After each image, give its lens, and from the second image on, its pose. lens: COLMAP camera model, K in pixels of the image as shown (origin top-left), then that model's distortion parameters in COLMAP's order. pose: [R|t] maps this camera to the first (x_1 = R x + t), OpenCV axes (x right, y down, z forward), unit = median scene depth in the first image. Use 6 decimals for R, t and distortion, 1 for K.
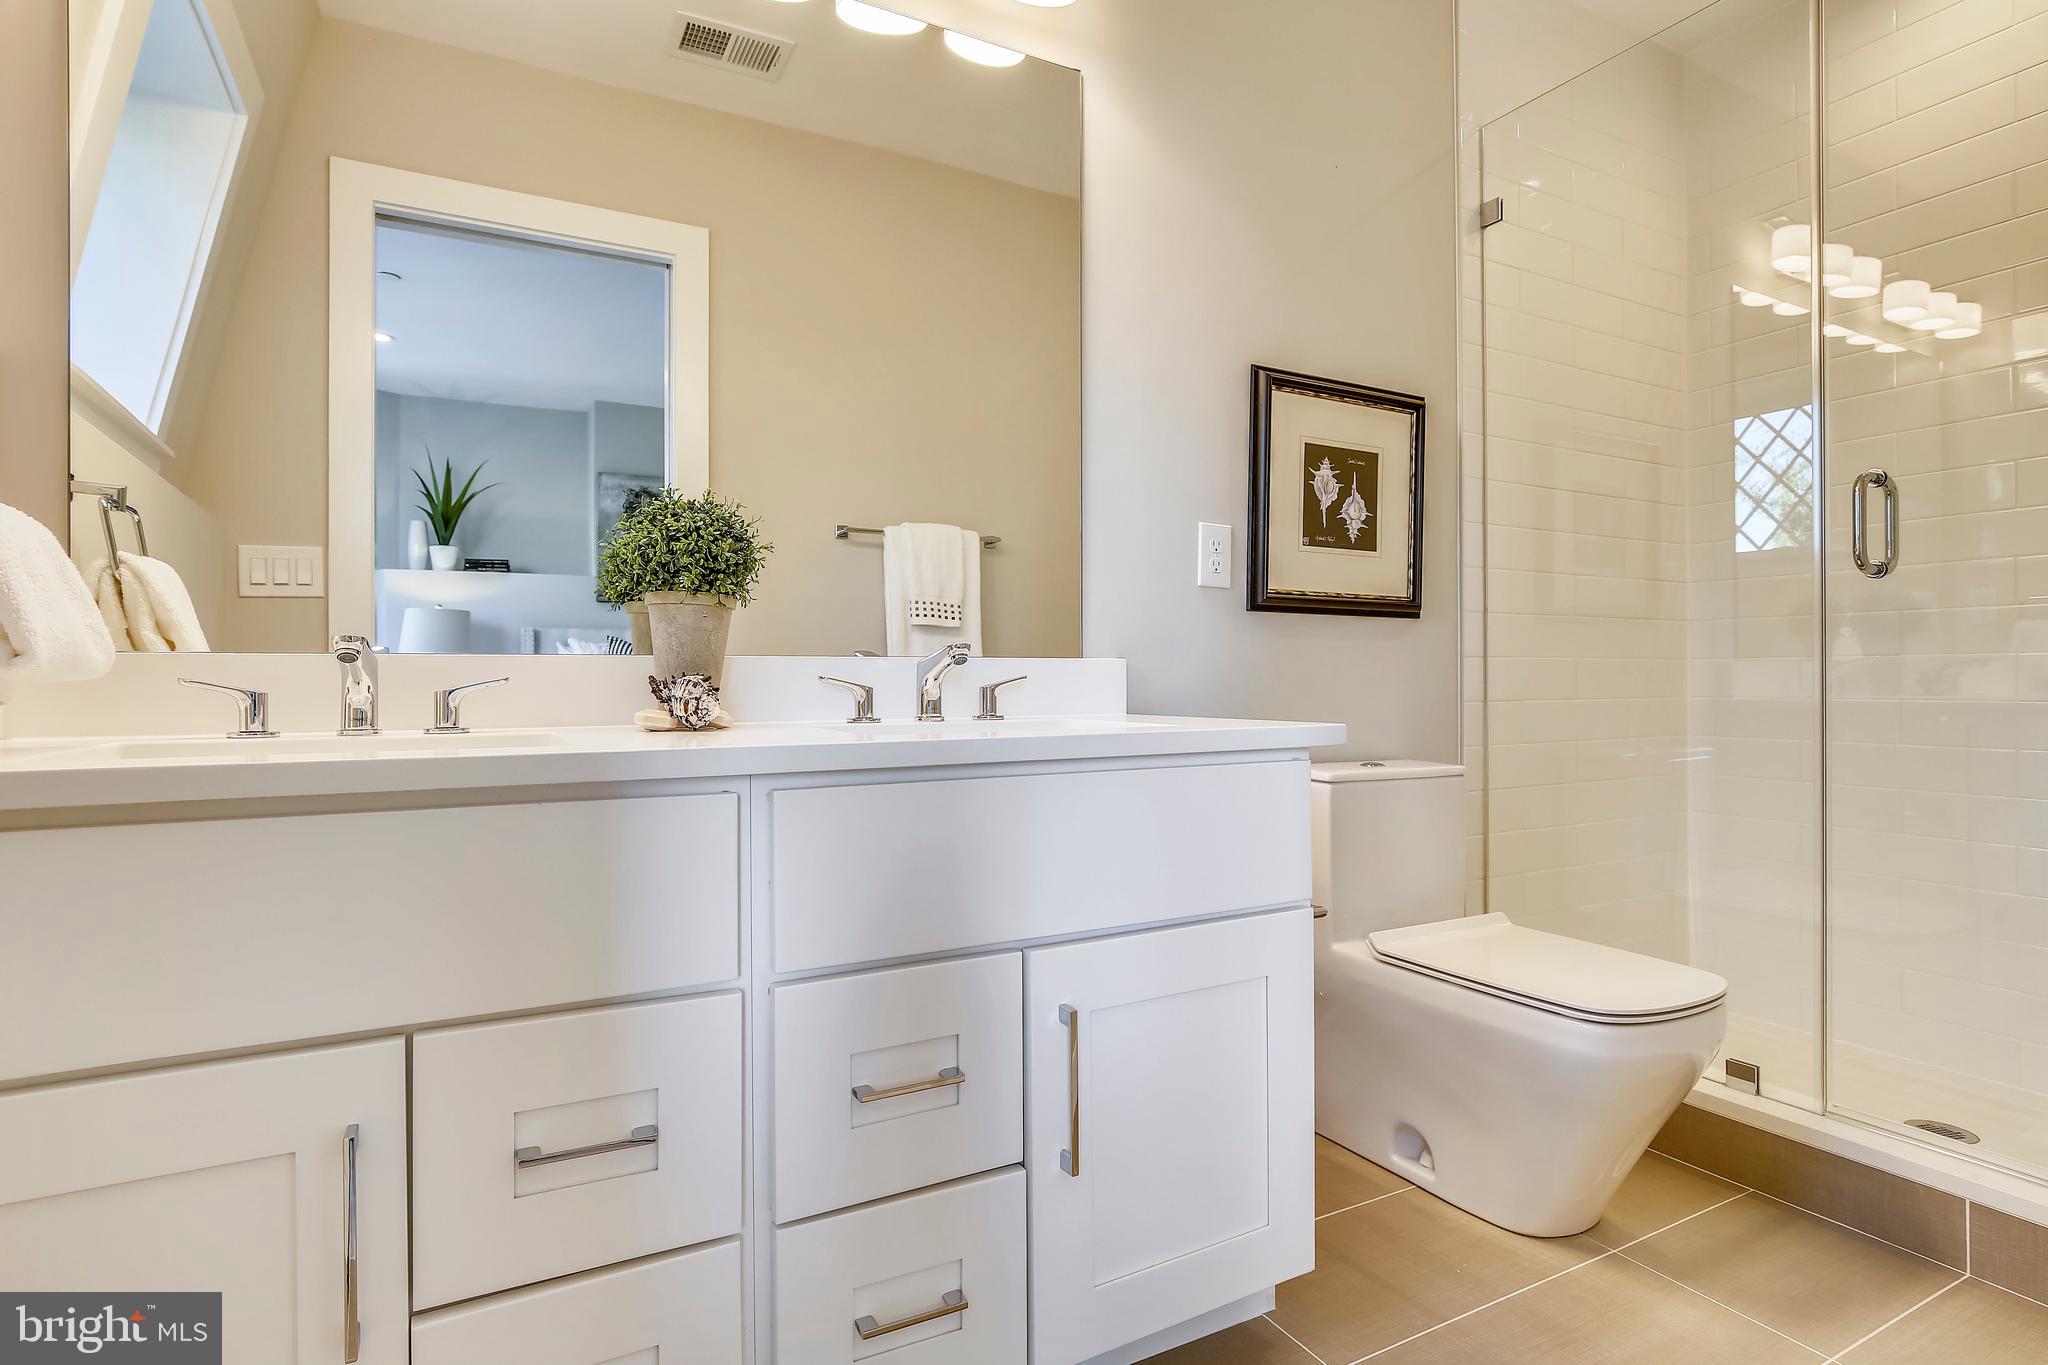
lens RADIAL K [[1054.3, 0, 1024.0], [0, 1054.3, 682.5], [0, 0, 1]] dist [-0.002285, -0.001510]
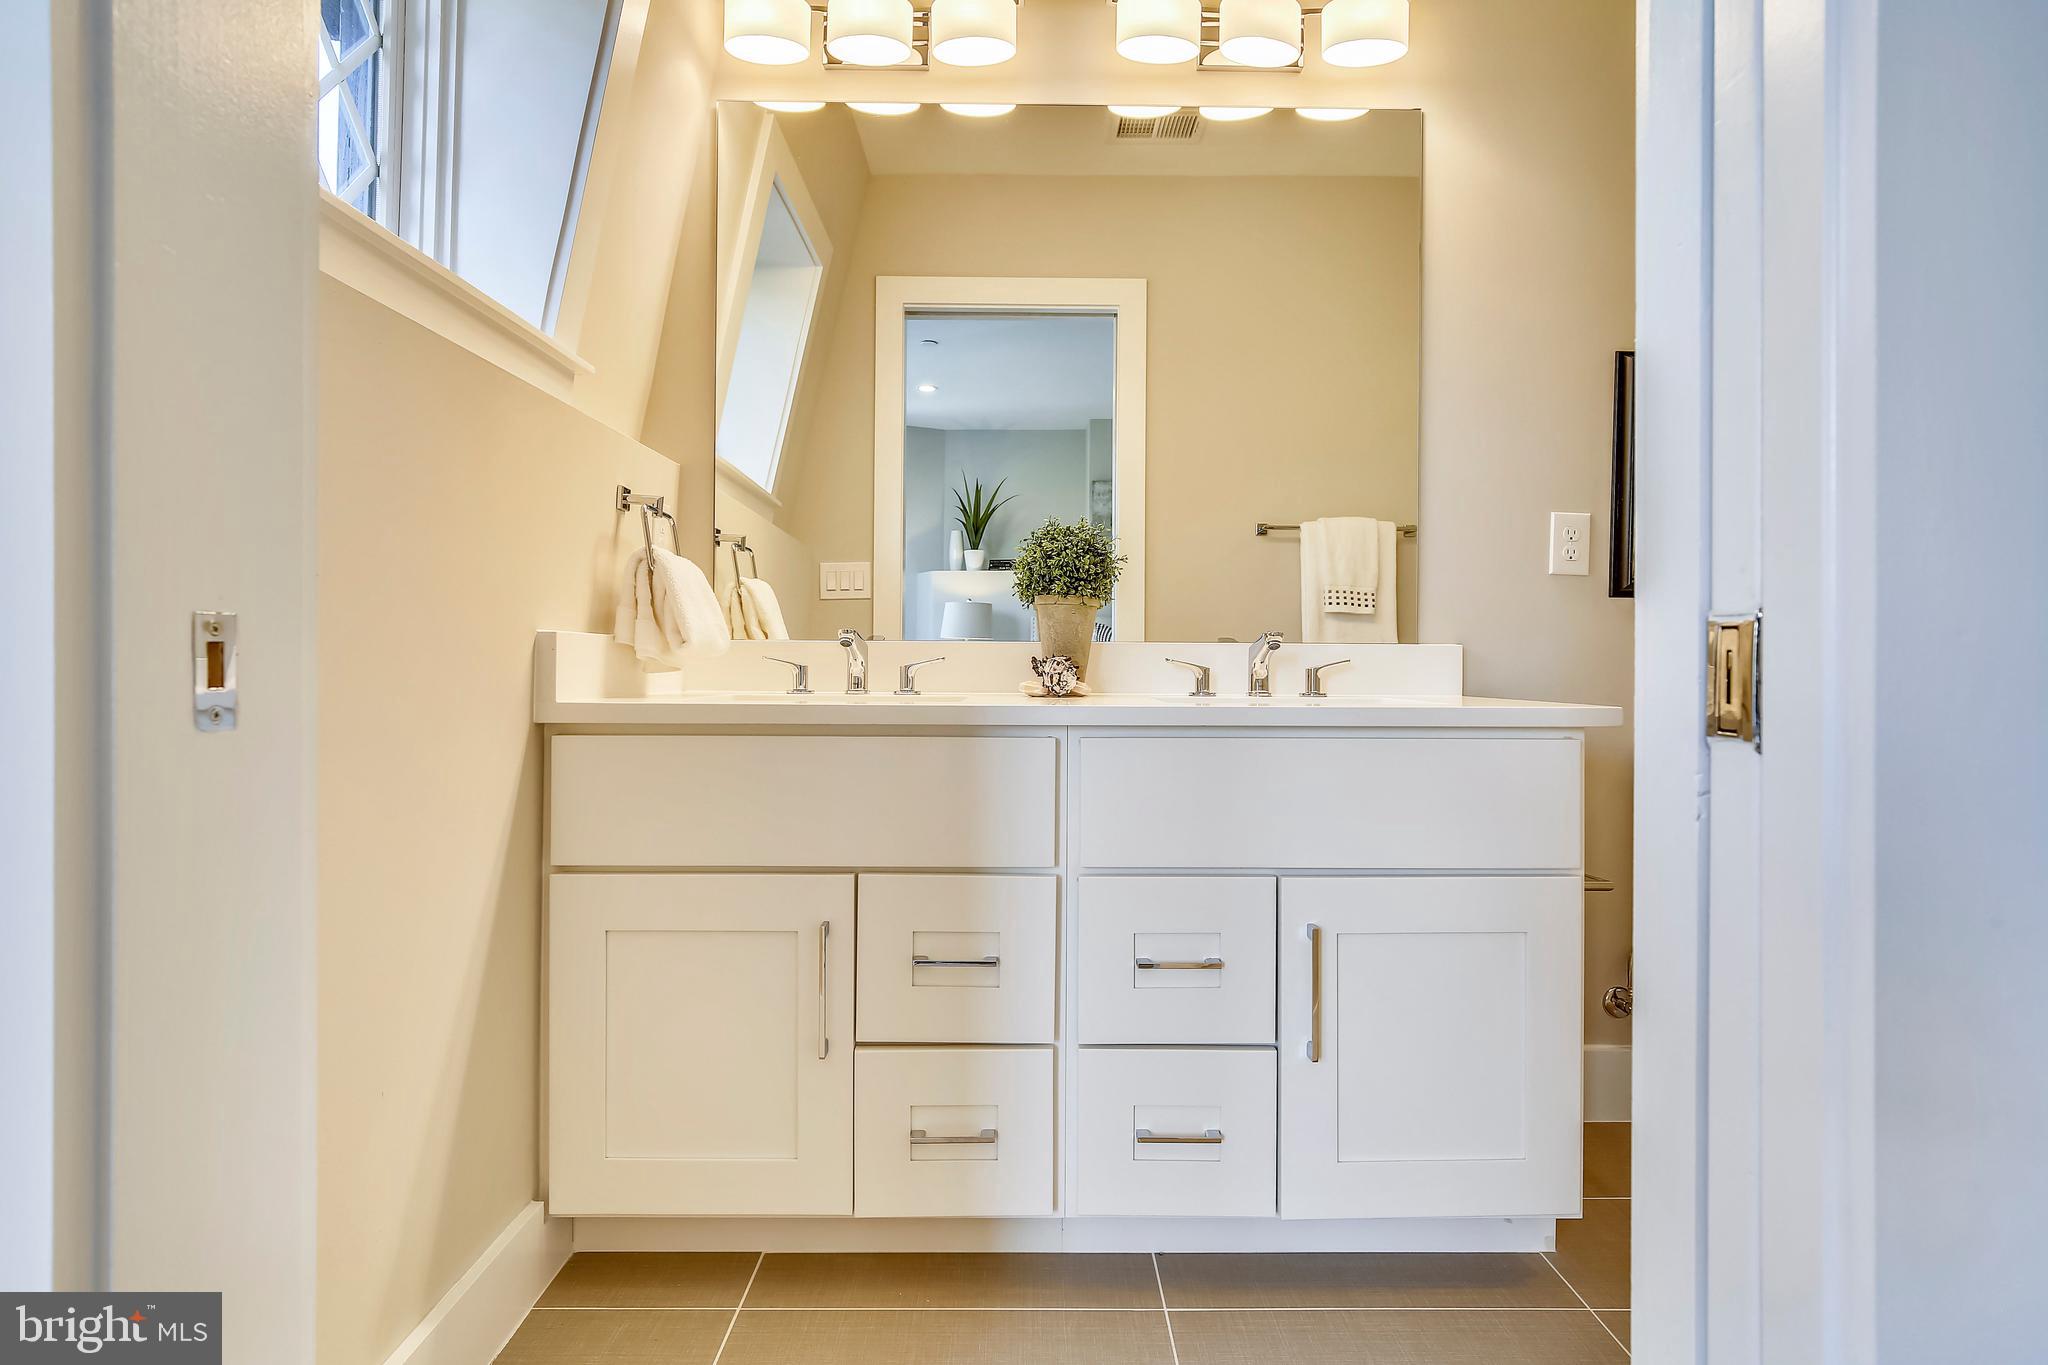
lens RADIAL K [[1054.3, 0, 1024.0], [0, 1054.3, 682.5], [0, 0, 1]] dist [-0.002285, -0.001510]
pose [[0.885306, 0.018674, -0.464634, 0.218696], [-0.011426, 0.999765, 0.018412, 0.001615], [0.464869, -0.010992, 0.885311, -0.180708]]
